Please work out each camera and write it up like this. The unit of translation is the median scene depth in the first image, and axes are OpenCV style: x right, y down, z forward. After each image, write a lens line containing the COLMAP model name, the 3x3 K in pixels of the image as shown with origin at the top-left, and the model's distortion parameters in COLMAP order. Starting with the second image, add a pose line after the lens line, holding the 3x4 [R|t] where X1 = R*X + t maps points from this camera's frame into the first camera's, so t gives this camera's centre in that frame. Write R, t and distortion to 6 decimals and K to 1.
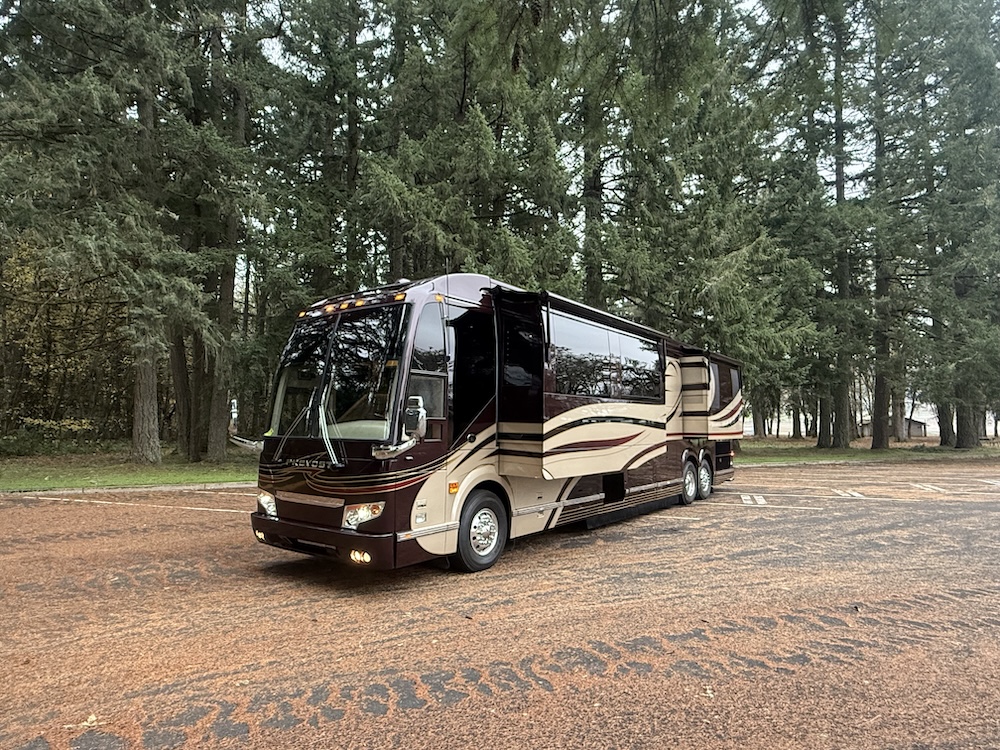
lens RADIAL K [[582.1, 0, 497.6], [0, 582.1, 377.2], [0, 0, 1]] dist [-0.003945, 0.003129]
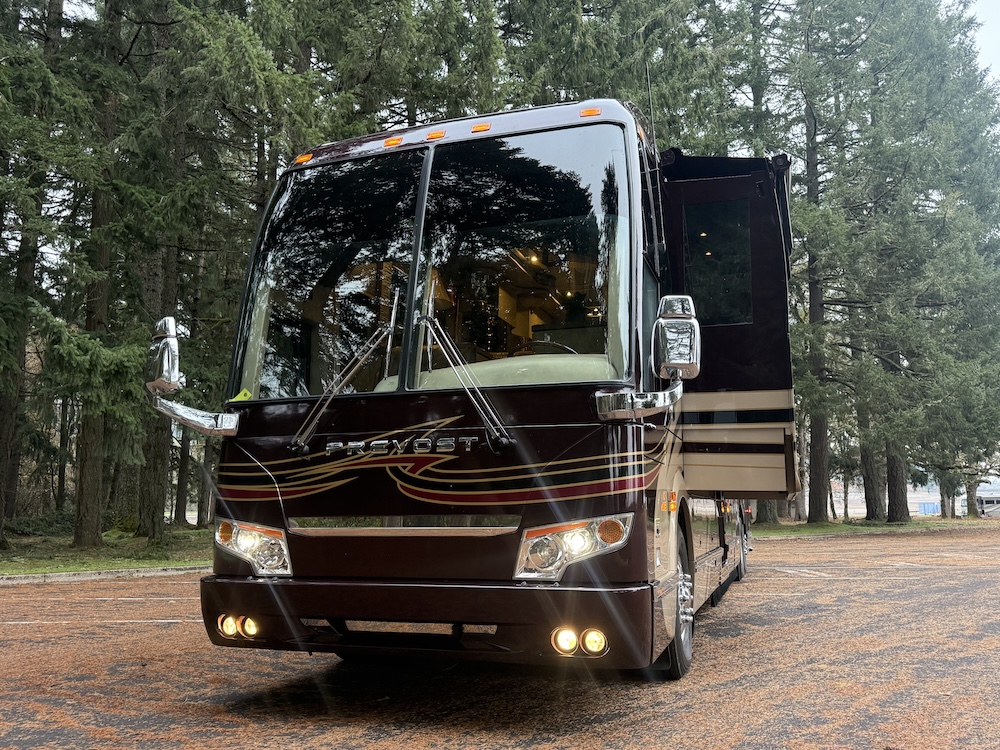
lens RADIAL K [[819.9, 0, 494.5], [0, 819.9, 379.7], [0, 0, 1]] dist [0.050263, -0.067422]
pose [[0.952046, 0.037574, 0.303640, -0.345391], [-0.013237, 0.996559, -0.081817, 0.113619], [-0.305670, 0.073874, 0.949267, 0.288530]]
